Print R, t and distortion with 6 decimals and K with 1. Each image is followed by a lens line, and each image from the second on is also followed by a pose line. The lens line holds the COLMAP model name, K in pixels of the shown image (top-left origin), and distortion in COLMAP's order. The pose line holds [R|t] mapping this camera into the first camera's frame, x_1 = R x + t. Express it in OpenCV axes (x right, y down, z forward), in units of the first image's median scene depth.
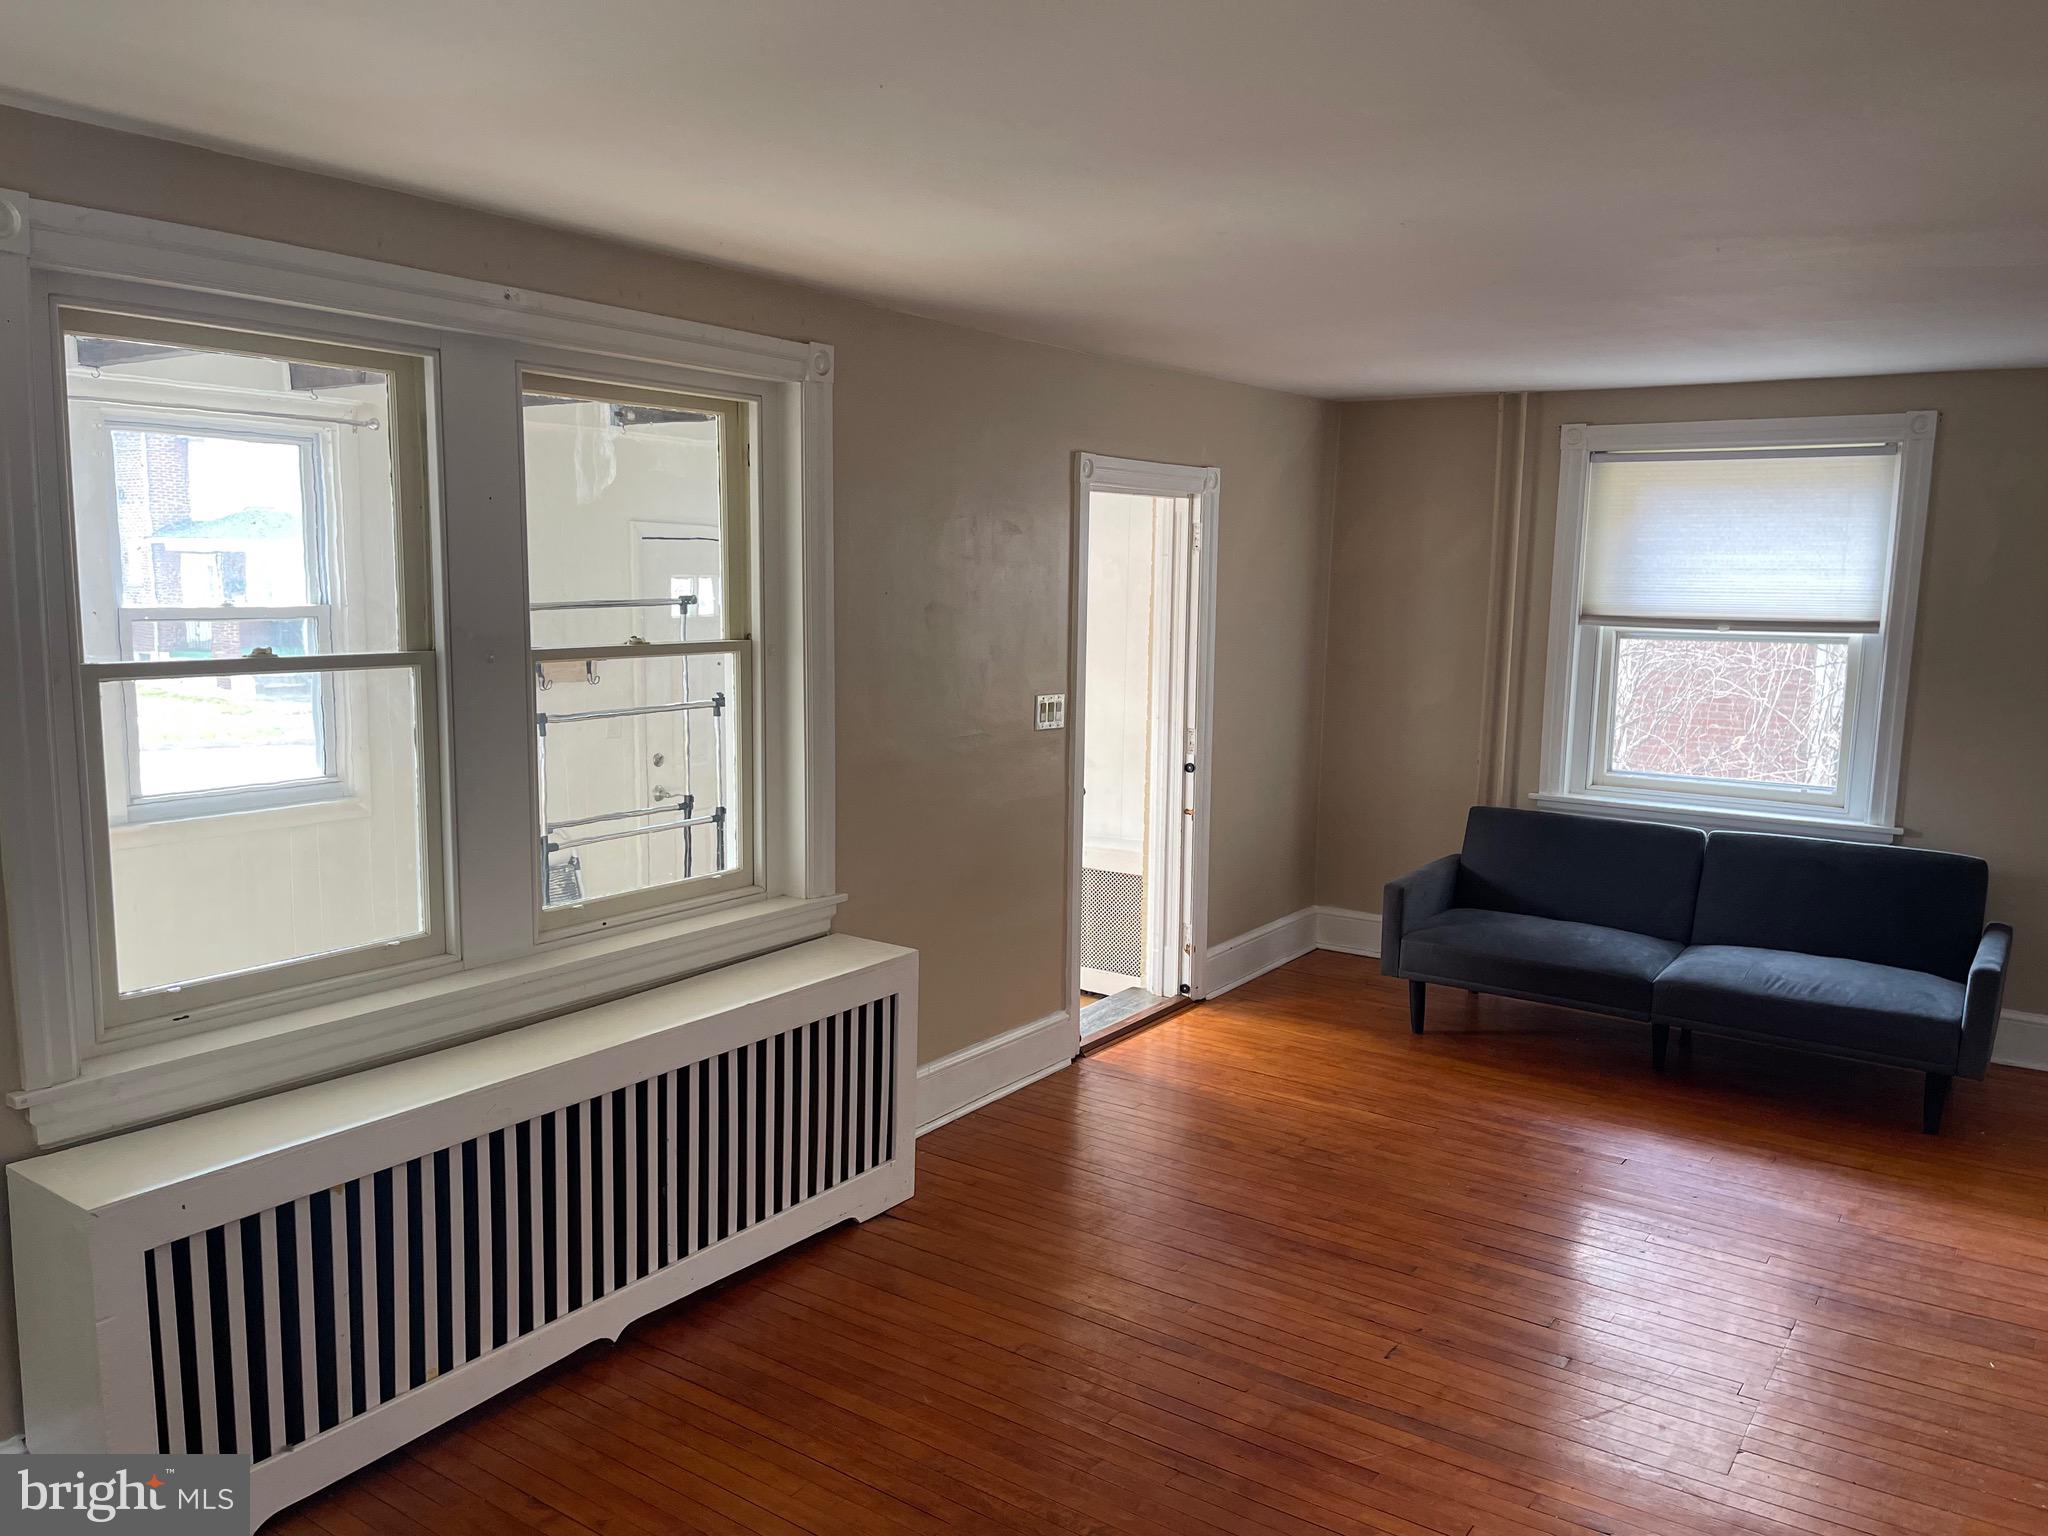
lens RADIAL K [[1510.3, 0, 1036.2], [0, 1510.3, 773.8], [0, 0, 1]] dist [0.003413, -0.000825]
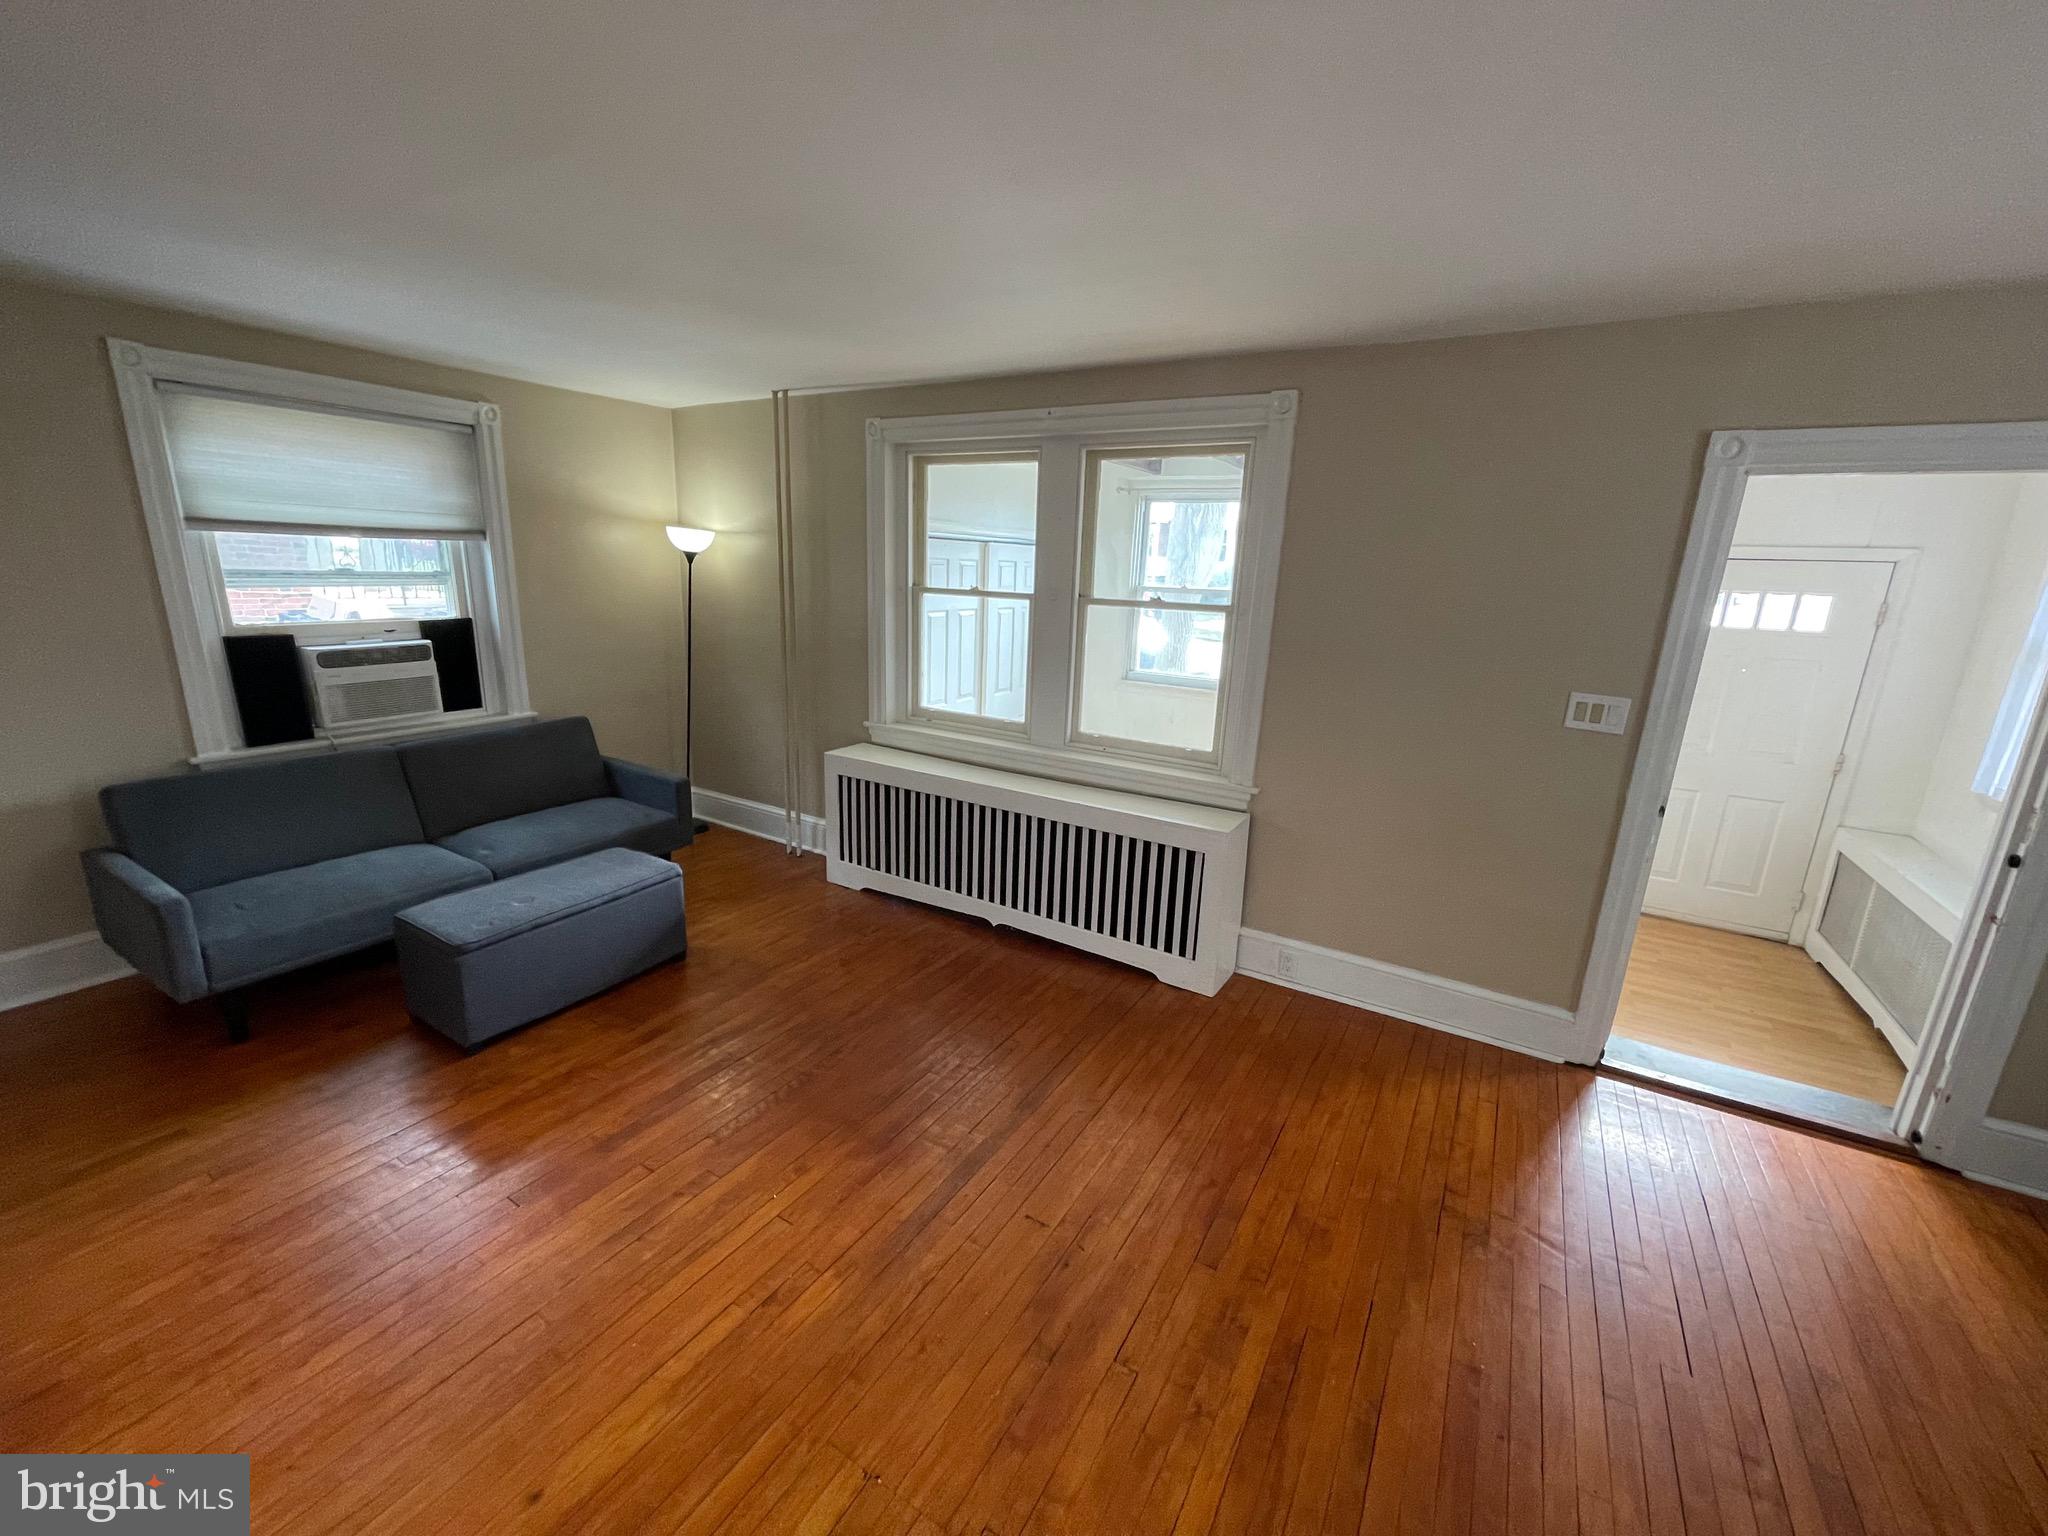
lens RADIAL K [[822.0, 0, 1018.1], [0, 822.0, 777.2], [0, 0, 1]] dist [-0.002541, -0.000001]
pose [[0.058788, 0.236362, -0.969885, 0.556149], [-0.171167, 0.959564, 0.223472, -0.060908], [0.983487, 0.152875, 0.096869, 0.629906]]
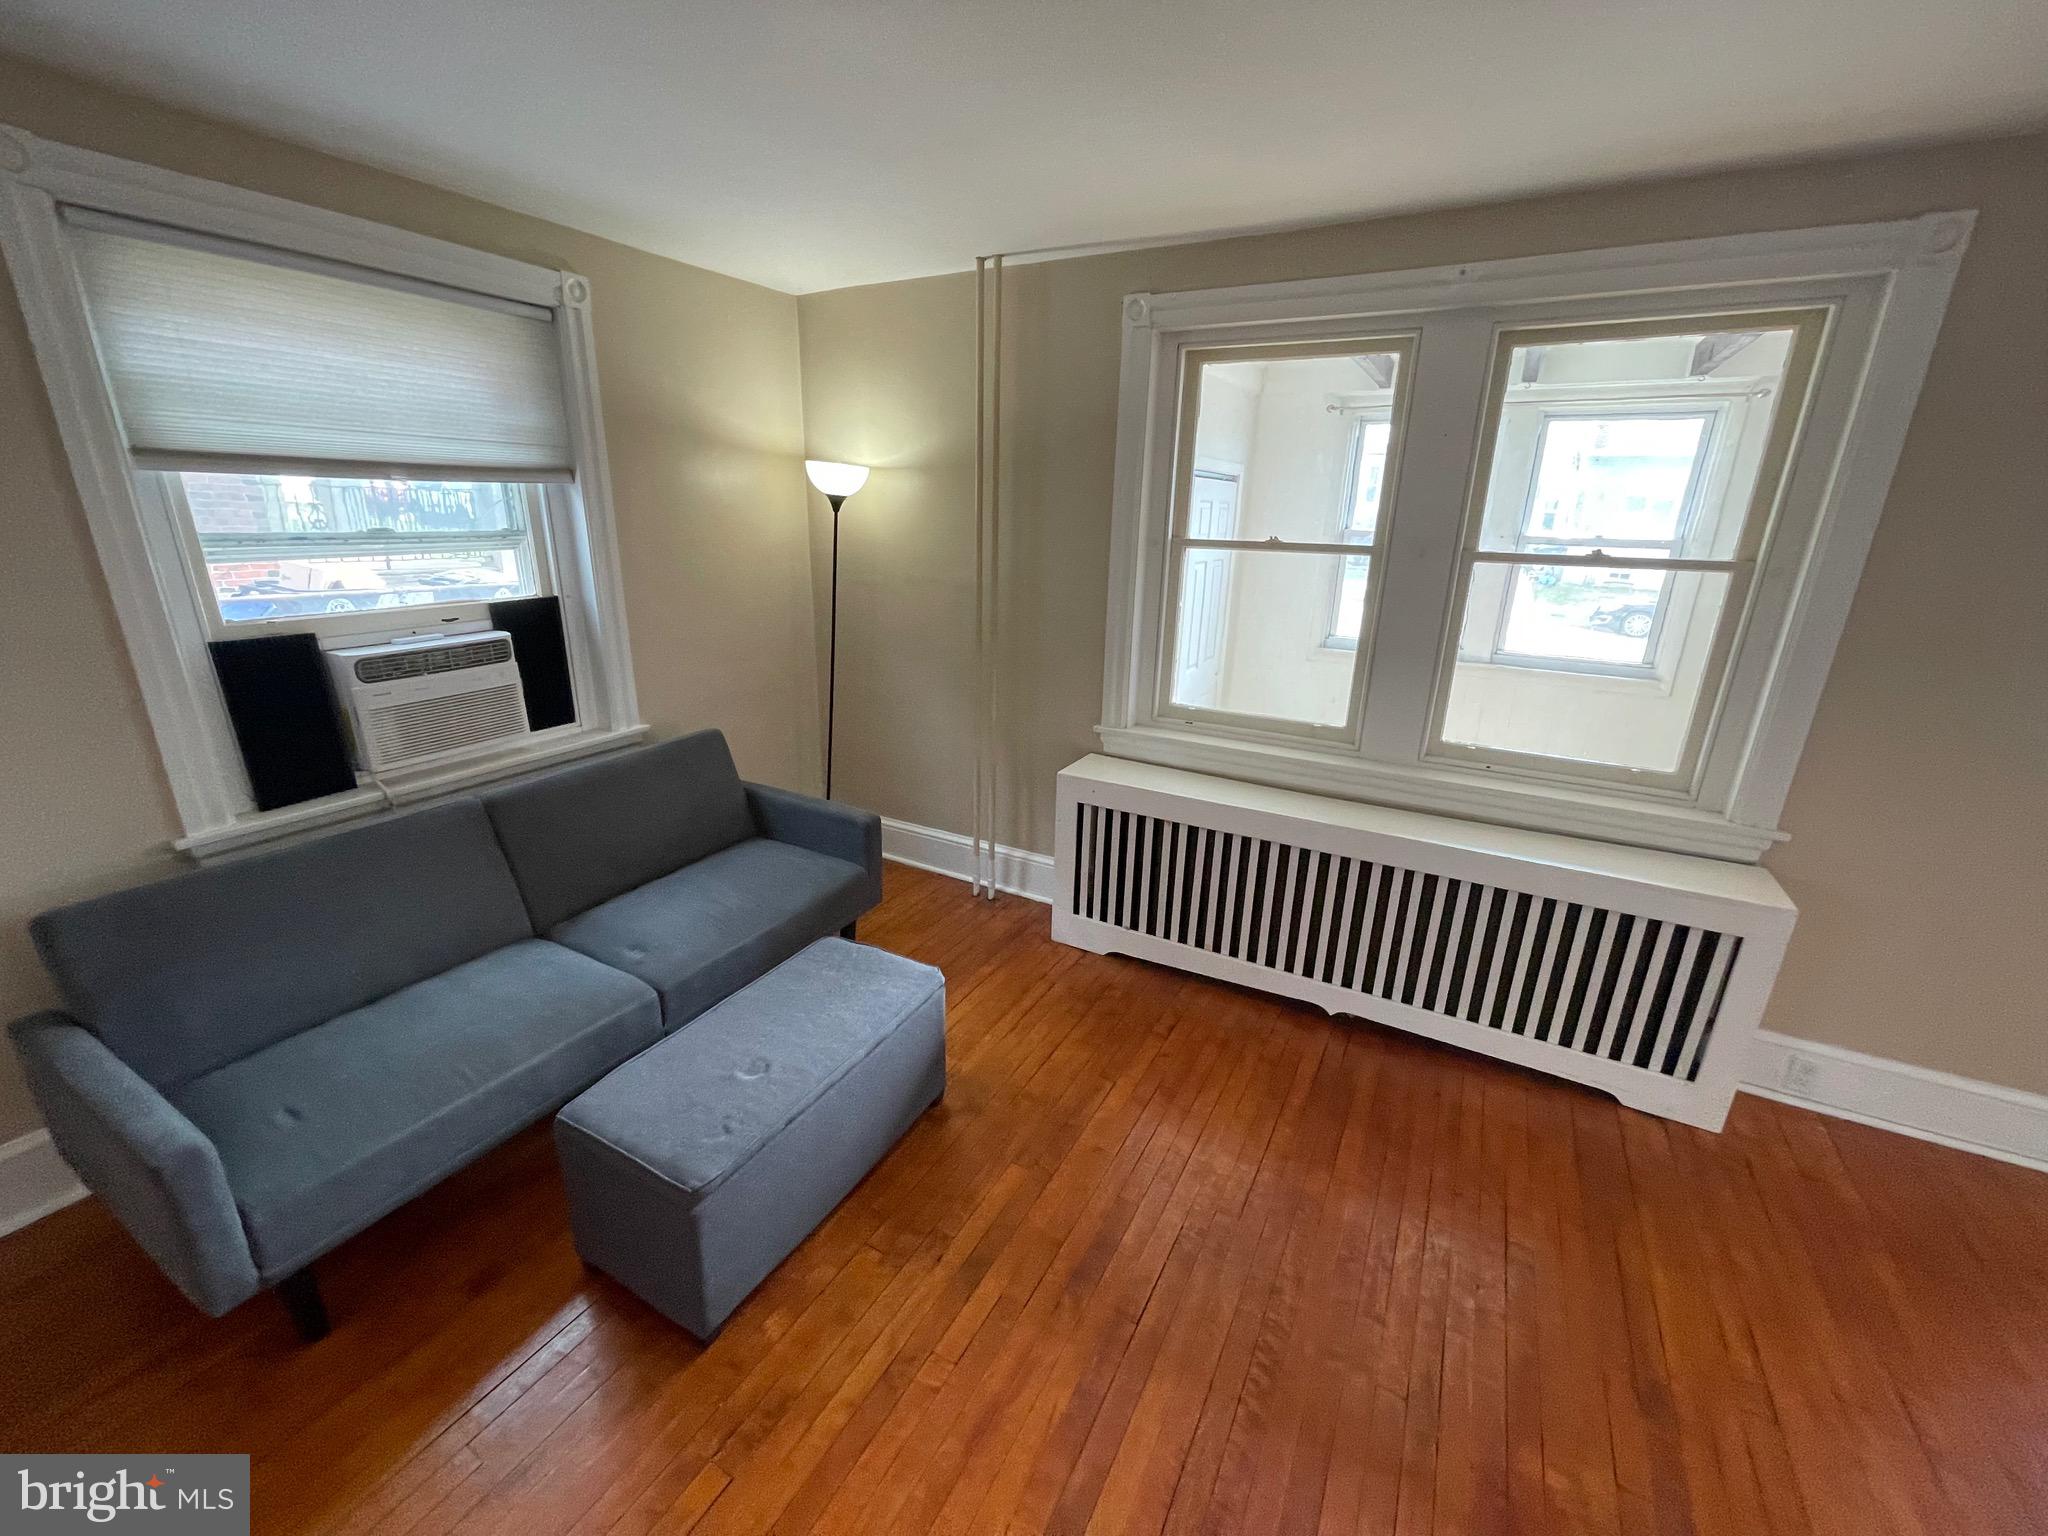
lens RADIAL K [[819.3, 0, 1016.0], [0, 819.3, 776.9], [0, 0, 1]] dist [-0.004936, -0.000246]
pose [[0.097152, 0.295151, -0.950498, 0.287463], [-0.154275, 0.947939, 0.278588, -0.023681], [0.983240, 0.119573, 0.137629, 0.385476]]
